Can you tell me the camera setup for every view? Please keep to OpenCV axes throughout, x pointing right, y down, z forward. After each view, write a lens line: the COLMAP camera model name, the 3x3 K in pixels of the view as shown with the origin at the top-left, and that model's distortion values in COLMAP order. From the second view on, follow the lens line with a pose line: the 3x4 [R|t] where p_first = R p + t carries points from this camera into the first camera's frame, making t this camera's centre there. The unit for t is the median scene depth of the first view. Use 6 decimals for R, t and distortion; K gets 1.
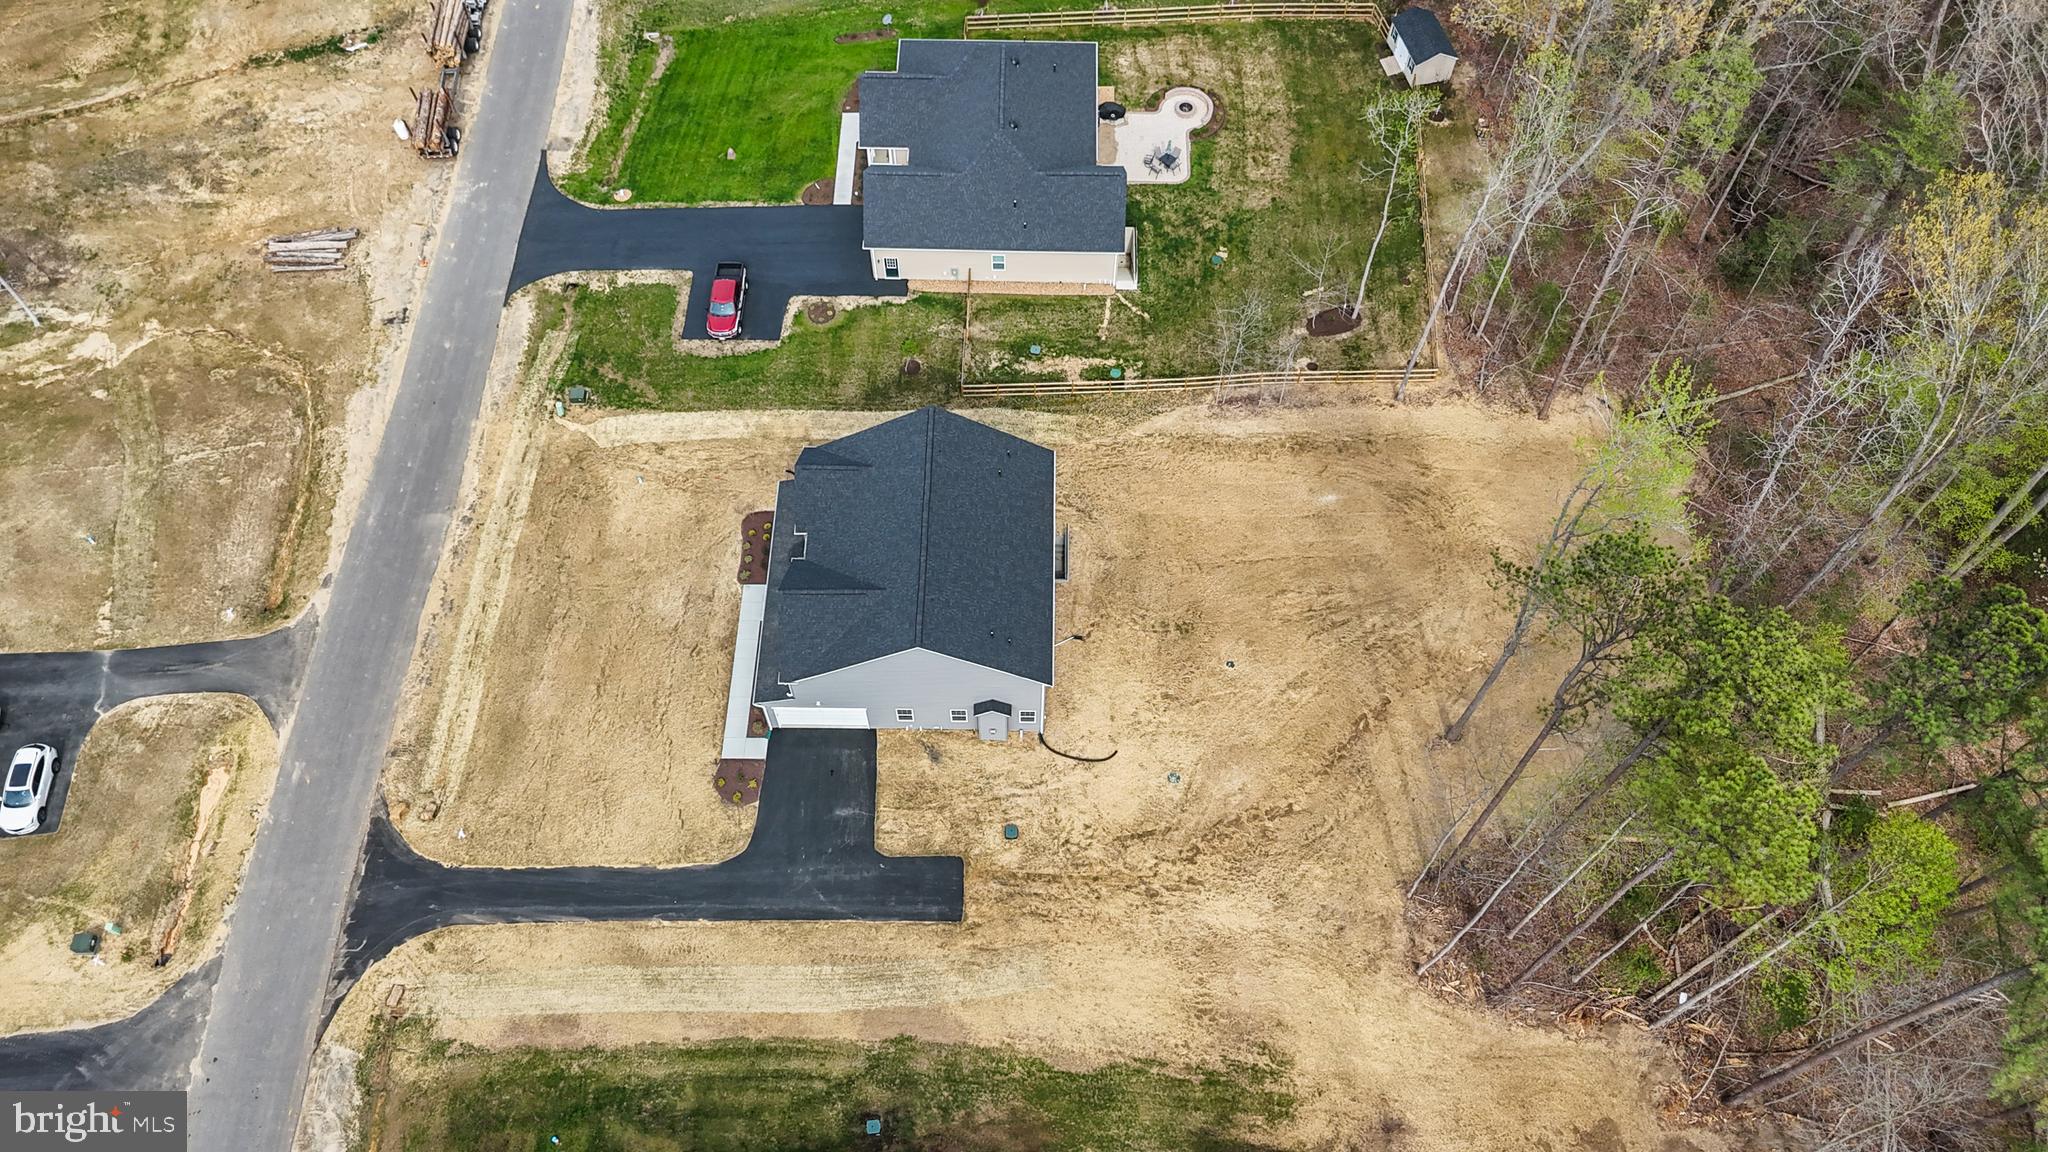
lens RADIAL K [[1502.8, 0, 1035.3], [0, 1502.8, 575.1], [0, 0, 1]] dist [0.058962, -0.071328]
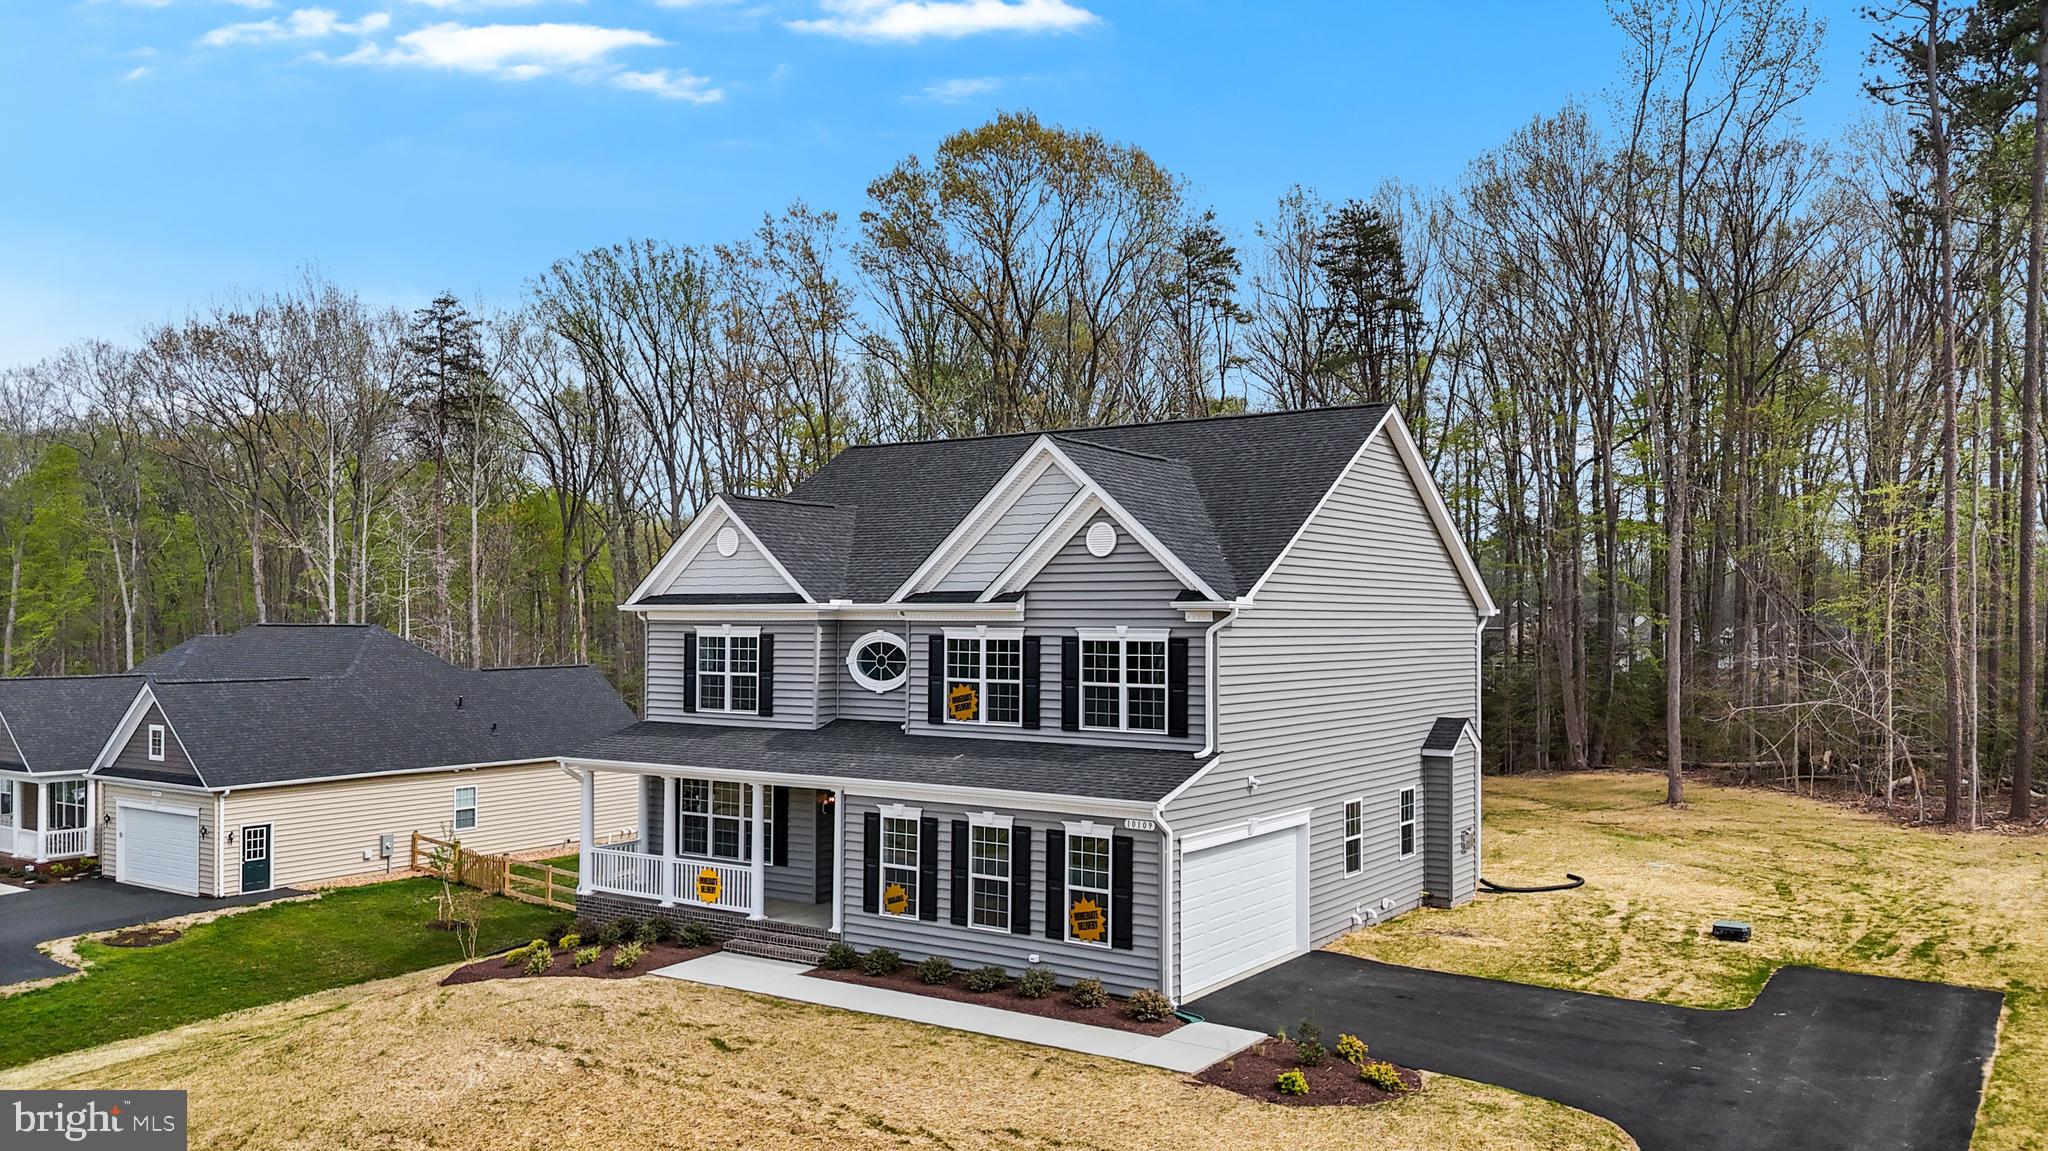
lens RADIAL K [[1548.9, 0, 1029.9], [0, 1548.9, 556.1], [0, 0, 1]] dist [0.057004, -0.066219]
pose [[0.555264, 0.026920, 0.831239, -0.375647], [0.721515, 0.481505, -0.497562, 0.161209], [-0.413640, 0.876030, 0.247939, 0.741761]]
